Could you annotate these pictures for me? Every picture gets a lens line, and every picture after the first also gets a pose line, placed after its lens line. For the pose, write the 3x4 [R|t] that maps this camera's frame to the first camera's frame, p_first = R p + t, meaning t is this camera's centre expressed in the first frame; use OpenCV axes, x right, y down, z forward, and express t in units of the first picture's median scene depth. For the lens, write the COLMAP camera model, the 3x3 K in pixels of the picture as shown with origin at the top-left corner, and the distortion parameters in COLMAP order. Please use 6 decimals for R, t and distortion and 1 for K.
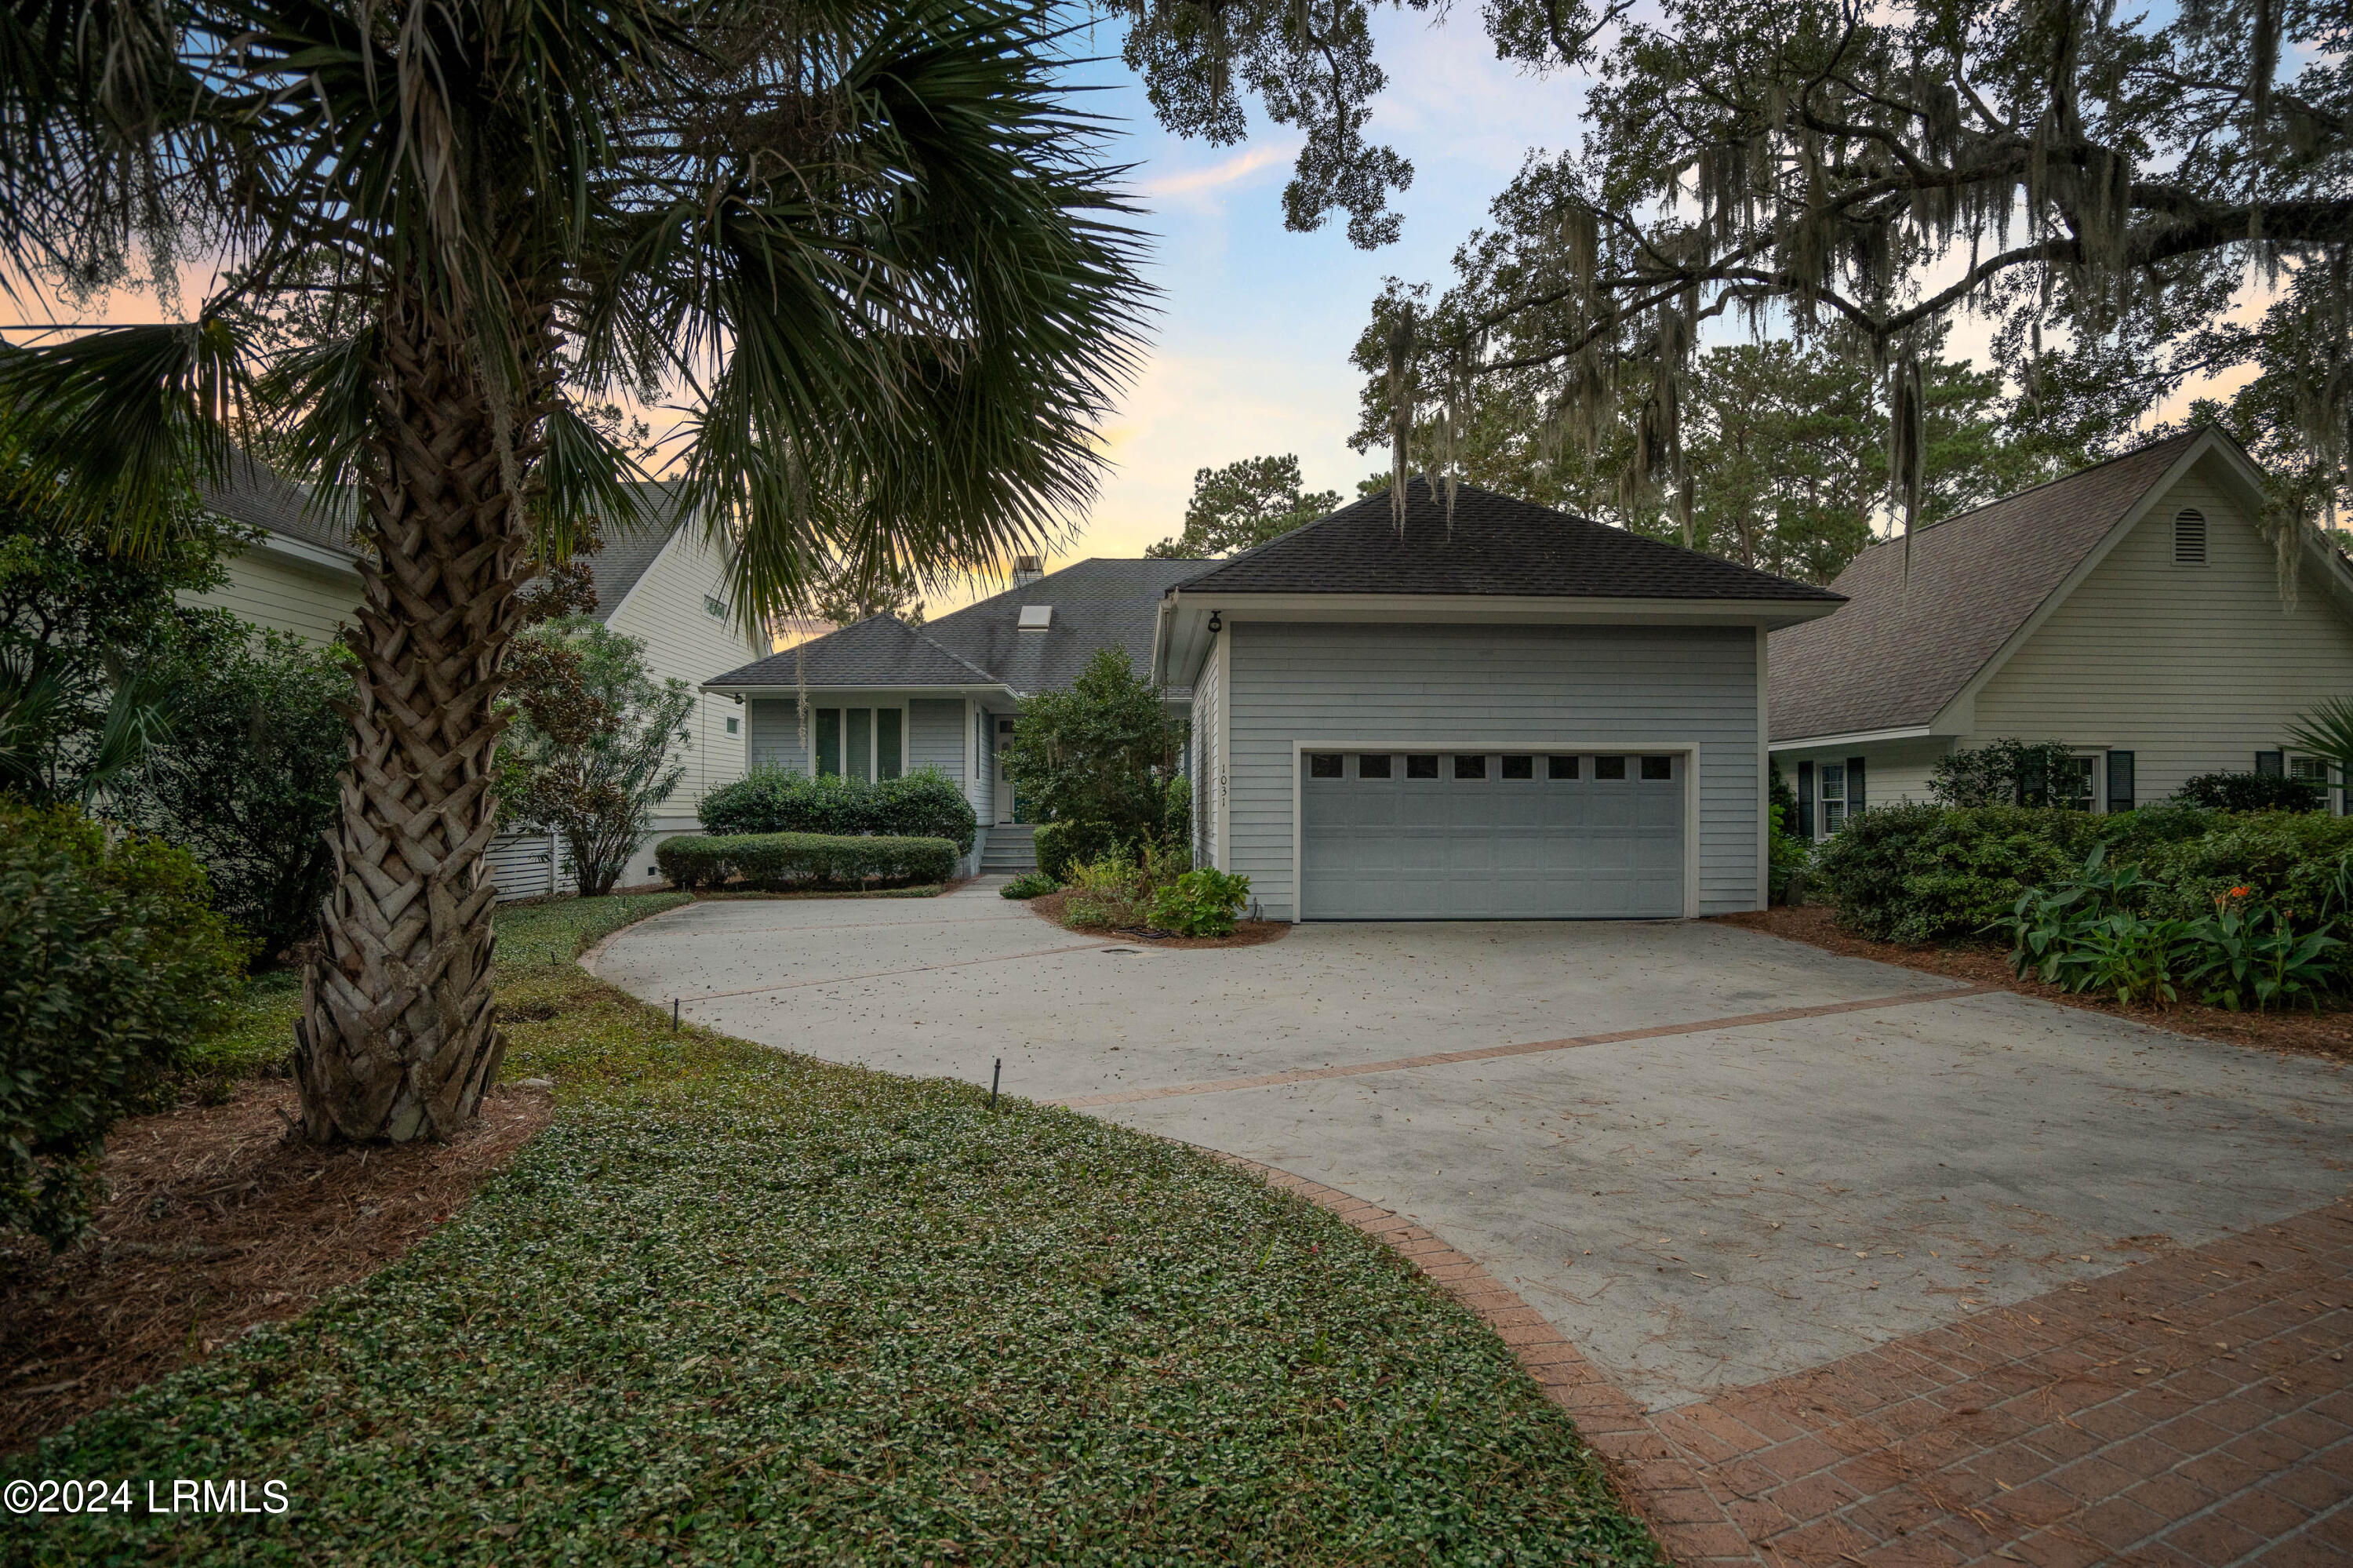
lens RADIAL K [[1087.2, 0, 1134.2], [0, 1087.2, 795.2], [0, 0, 1]] dist [-0.078191, 0.025290]
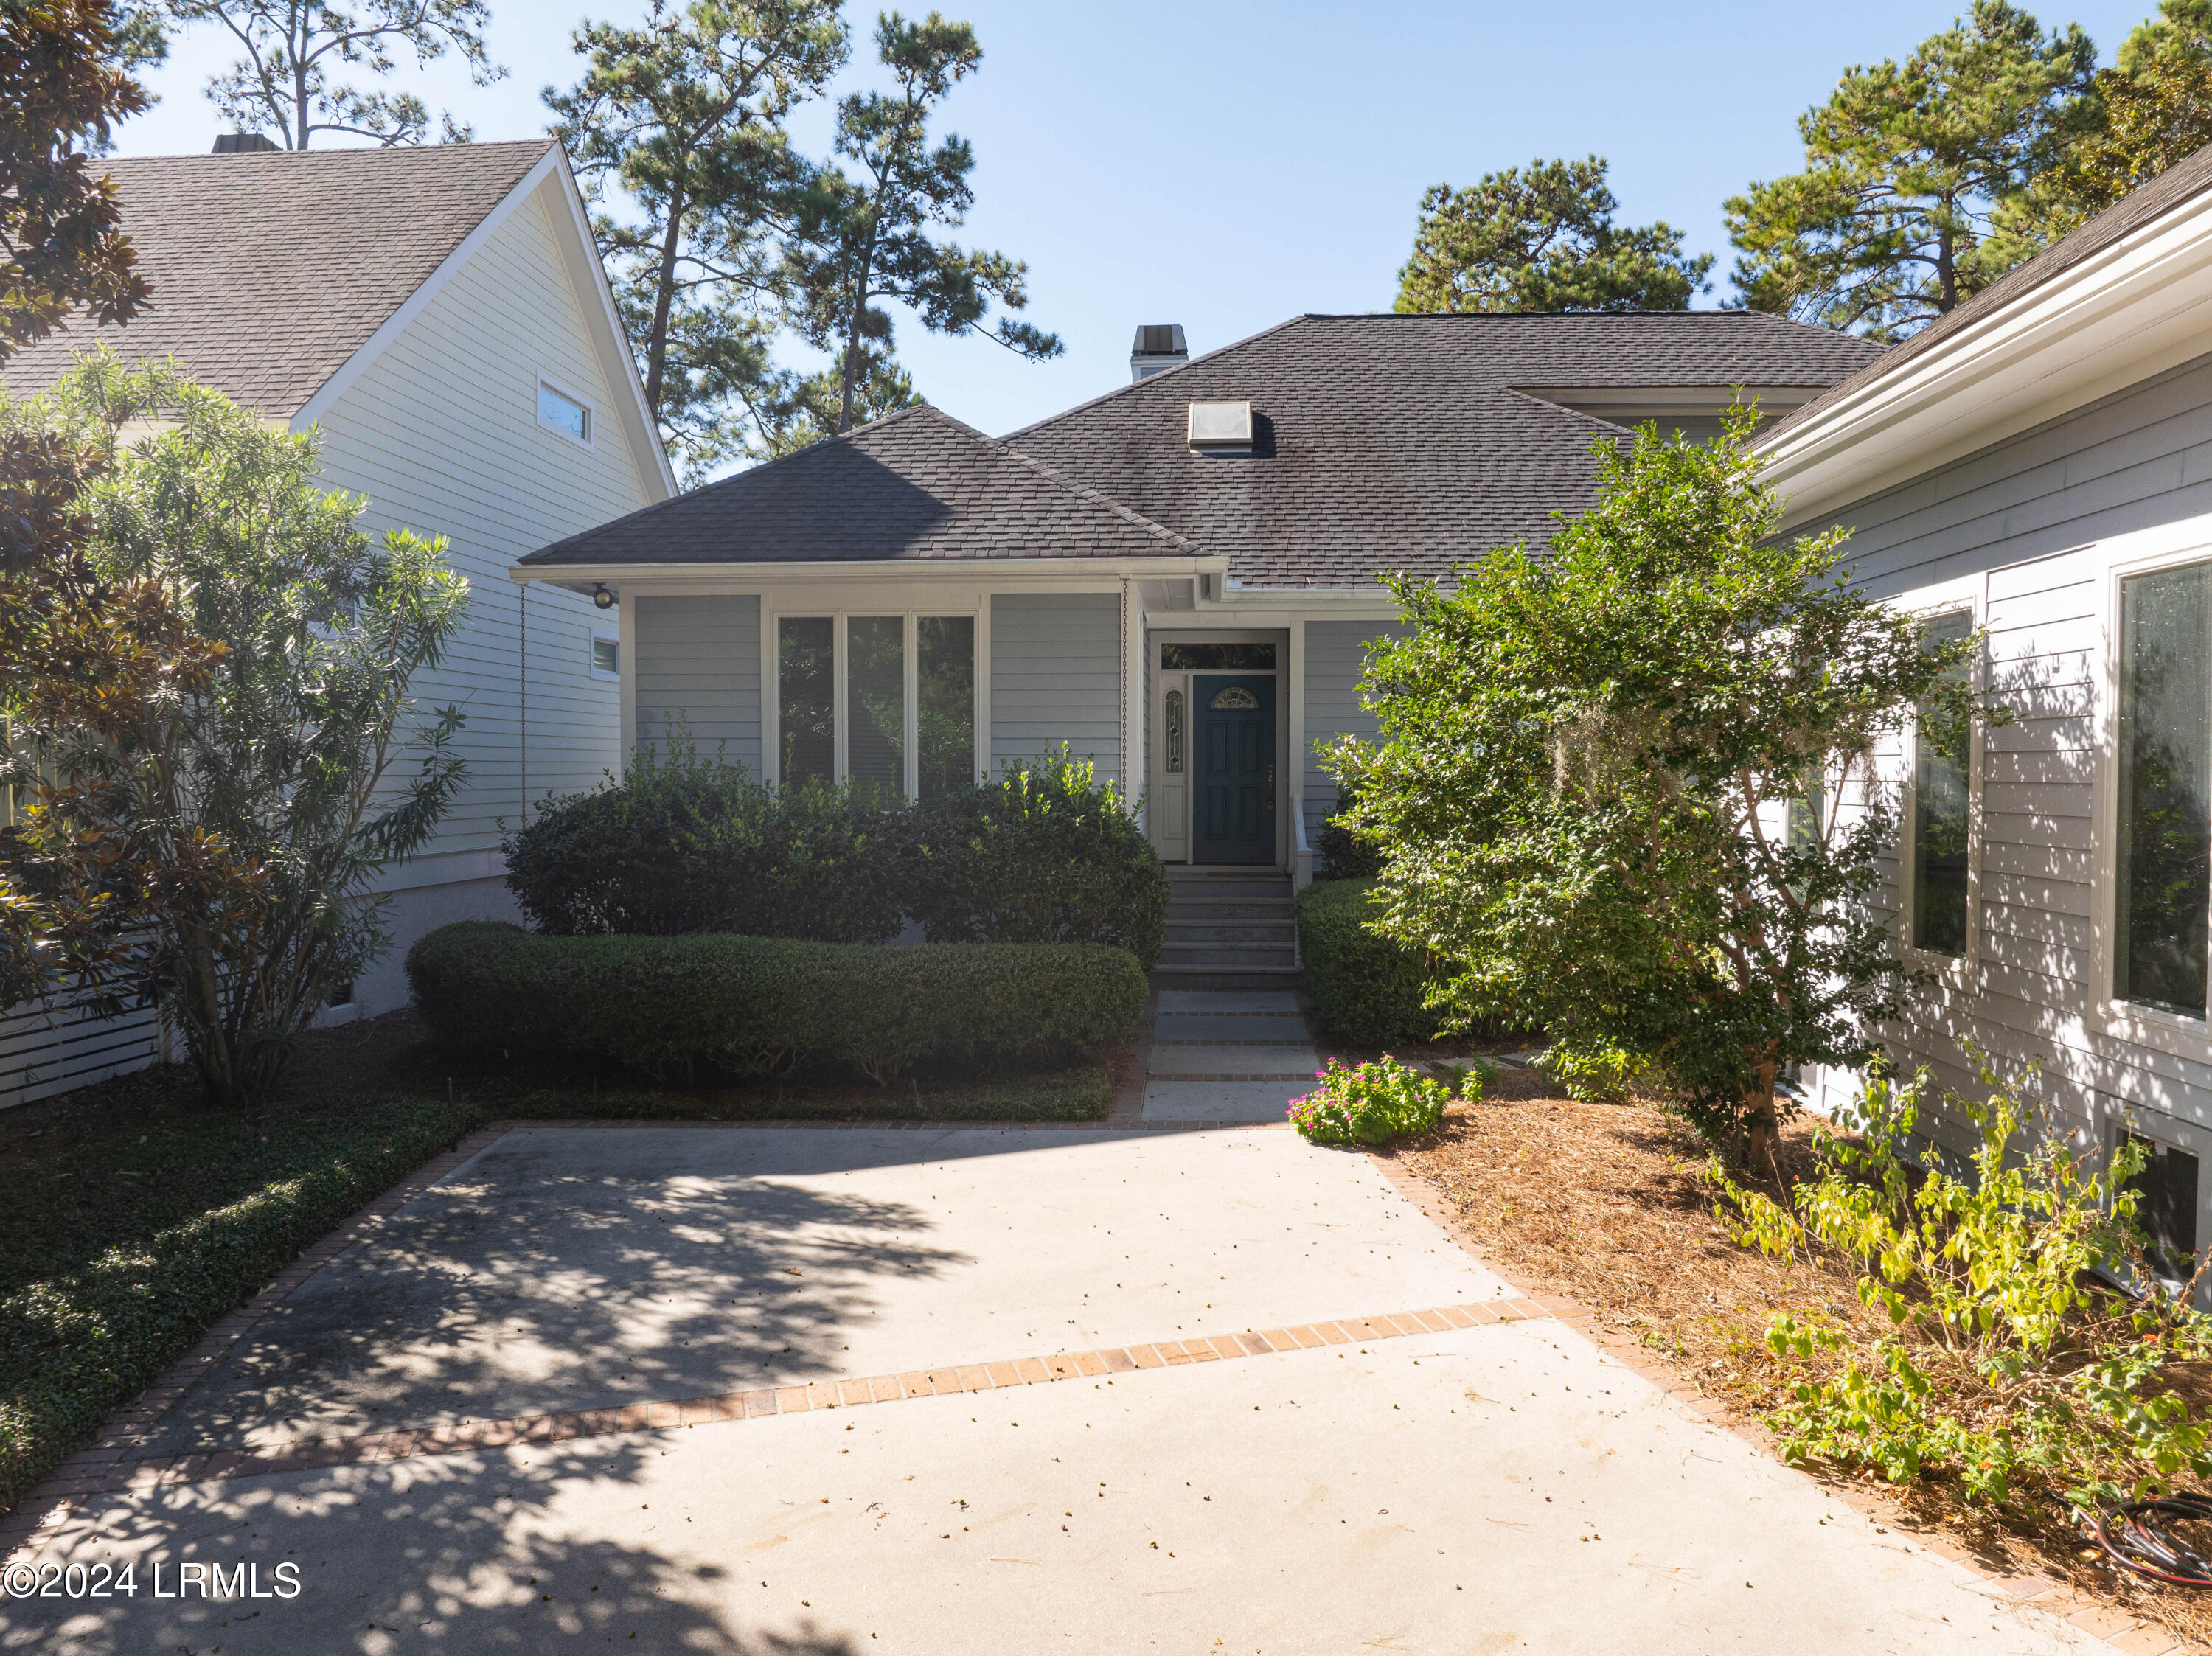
lens RADIAL K [[1566.6, 0, 1107.4], [0, 1566.6, 814.1], [0, 0, 1]] dist [-0.035210, -0.002646]
pose [[0.997790, 0.002693, -0.066385, -0.082779], [0.000368, 0.998939, 0.046048, -0.020132], [0.066439, -0.045971, 0.996731, 0.258118]]
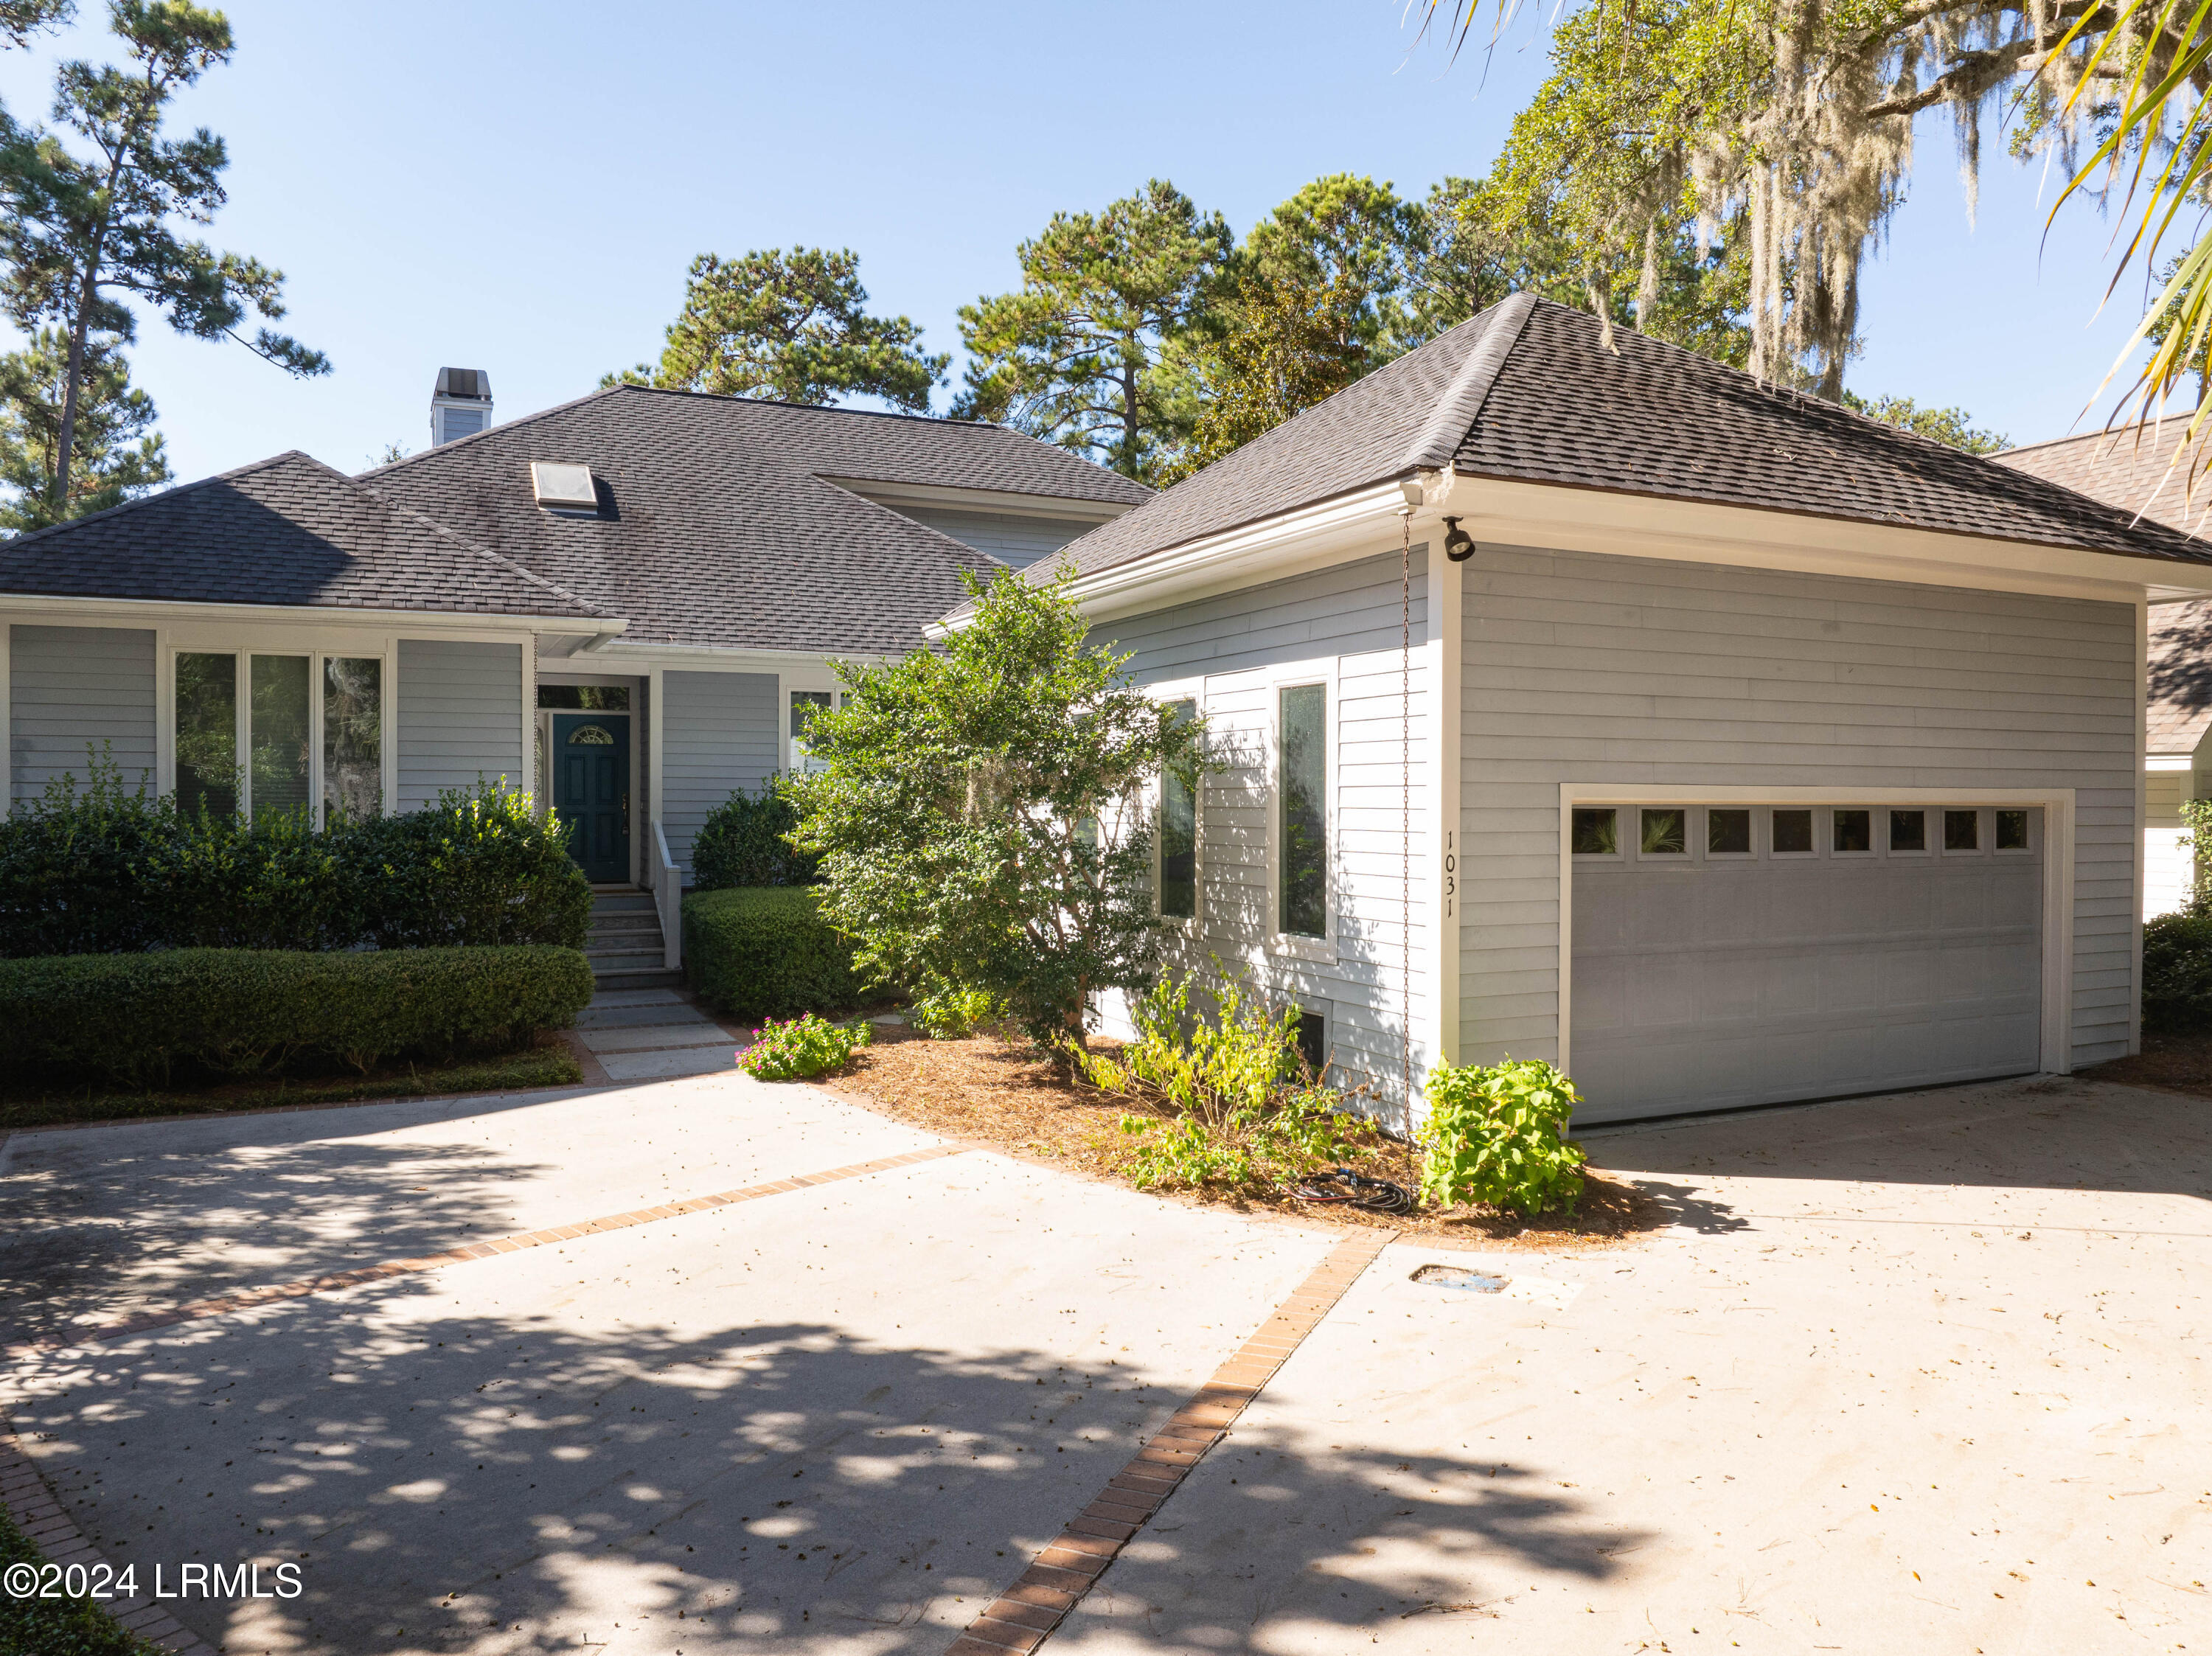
lens RADIAL K [[1566.6, 0, 1107.4], [0, 1566.6, 814.1], [0, 0, 1]] dist [-0.035210, -0.002646]
pose [[0.910667, -0.002097, 0.413135, -0.144076], [-0.009262, 0.999632, 0.025489, -0.021916], [-0.413037, -0.027038, 0.910313, 0.164862]]
